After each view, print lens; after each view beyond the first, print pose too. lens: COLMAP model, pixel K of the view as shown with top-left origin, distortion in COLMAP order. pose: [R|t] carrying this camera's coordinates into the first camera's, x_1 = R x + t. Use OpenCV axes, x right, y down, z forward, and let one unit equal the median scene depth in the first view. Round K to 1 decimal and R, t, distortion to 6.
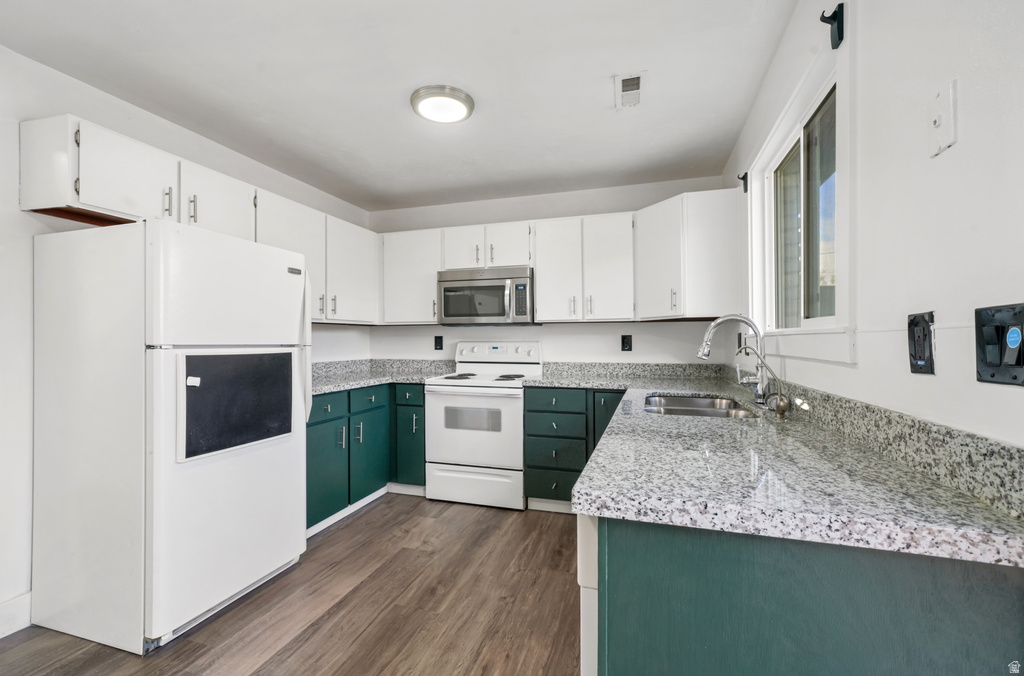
lens RADIAL K [[437.1, 0, 511.5], [0, 437.1, 334.9], [0, 0, 1]] dist [0.003783, 0.000304]
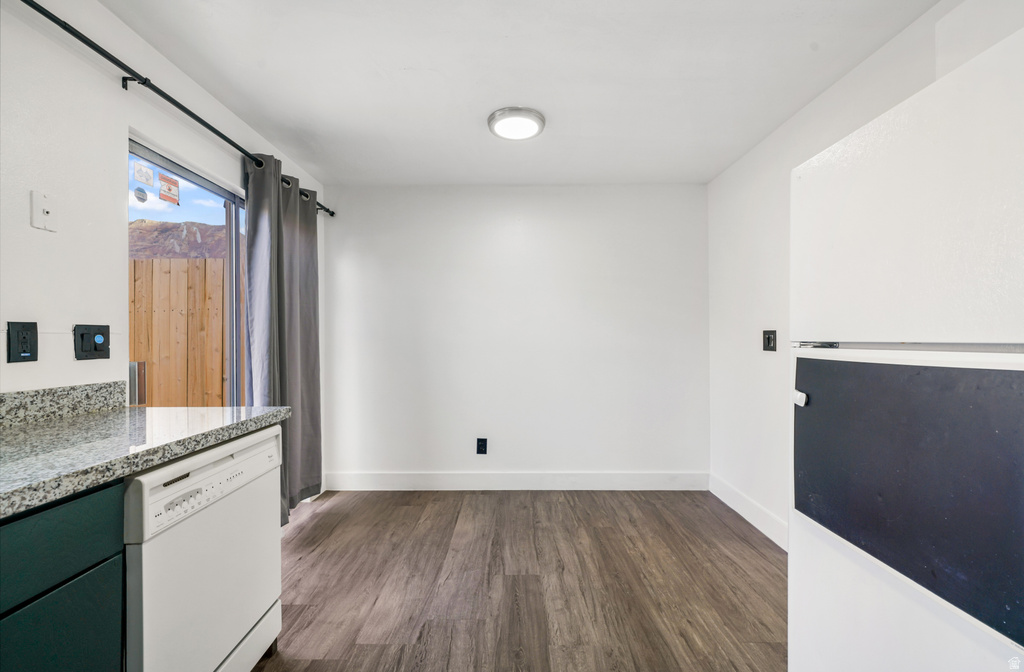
lens RADIAL K [[427.3, 0, 501.9], [0, 427.3, 348.1], [0, 0, 1]] dist [0.001359, 0.000166]
pose [[-0.961812, 0.009919, -0.273532, -0.103929], [0.009330, 0.999951, 0.003455, 0.020867], [0.273553, 0.000771, -0.961857, 1.161267]]
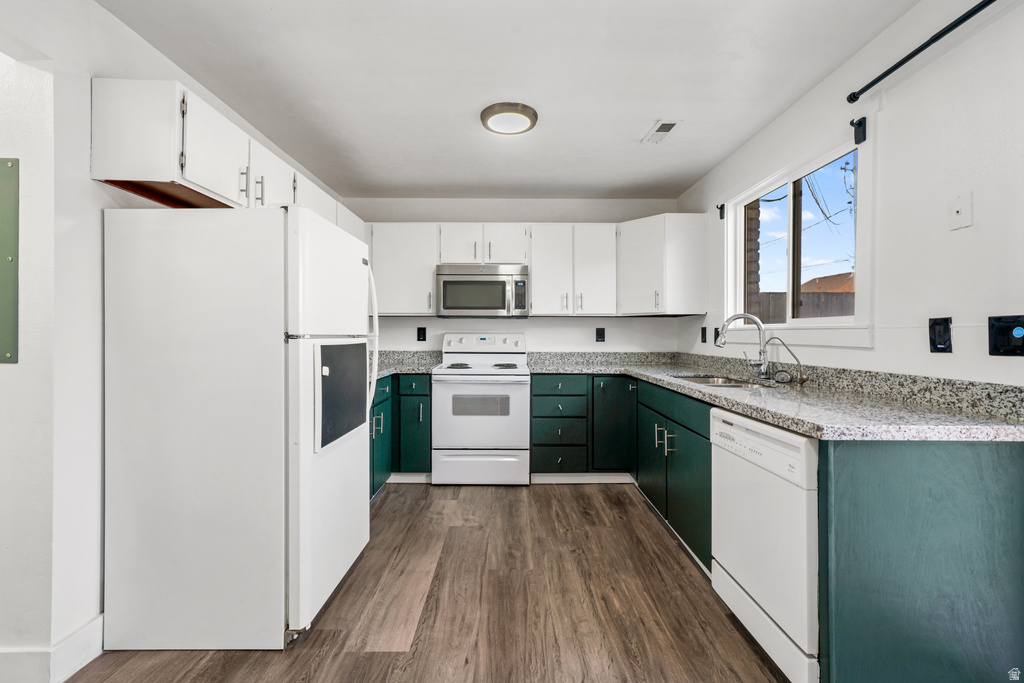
lens RADIAL K [[440.0, 0, 508.9], [0, 440.0, 329.9], [0, 0, 1]] dist [0.003143, 0.001154]
pose [[0.954653, 0.007086, 0.297636, -0.495552], [-0.009114, 0.999944, 0.005428, 0.002177], [-0.297581, -0.007894, 0.954664, -0.067543]]
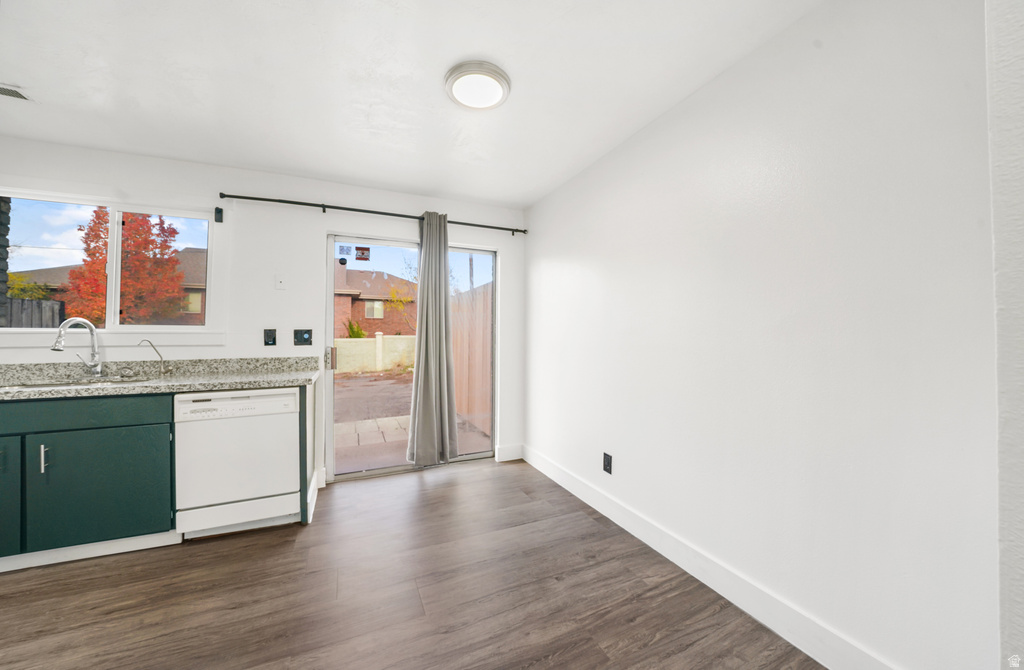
lens RADIAL K [[354.5, 0, 512.0], [0, 354.5, 335.0], [0, 0, 1]] dist [-0.021905, 0.000158]
pose [[-0.664789, 0.006736, 0.747001, -1.059355], [-0.007102, 0.999857, -0.015336, 0.012479], [-0.746998, -0.015500, -0.664646, 0.581223]]
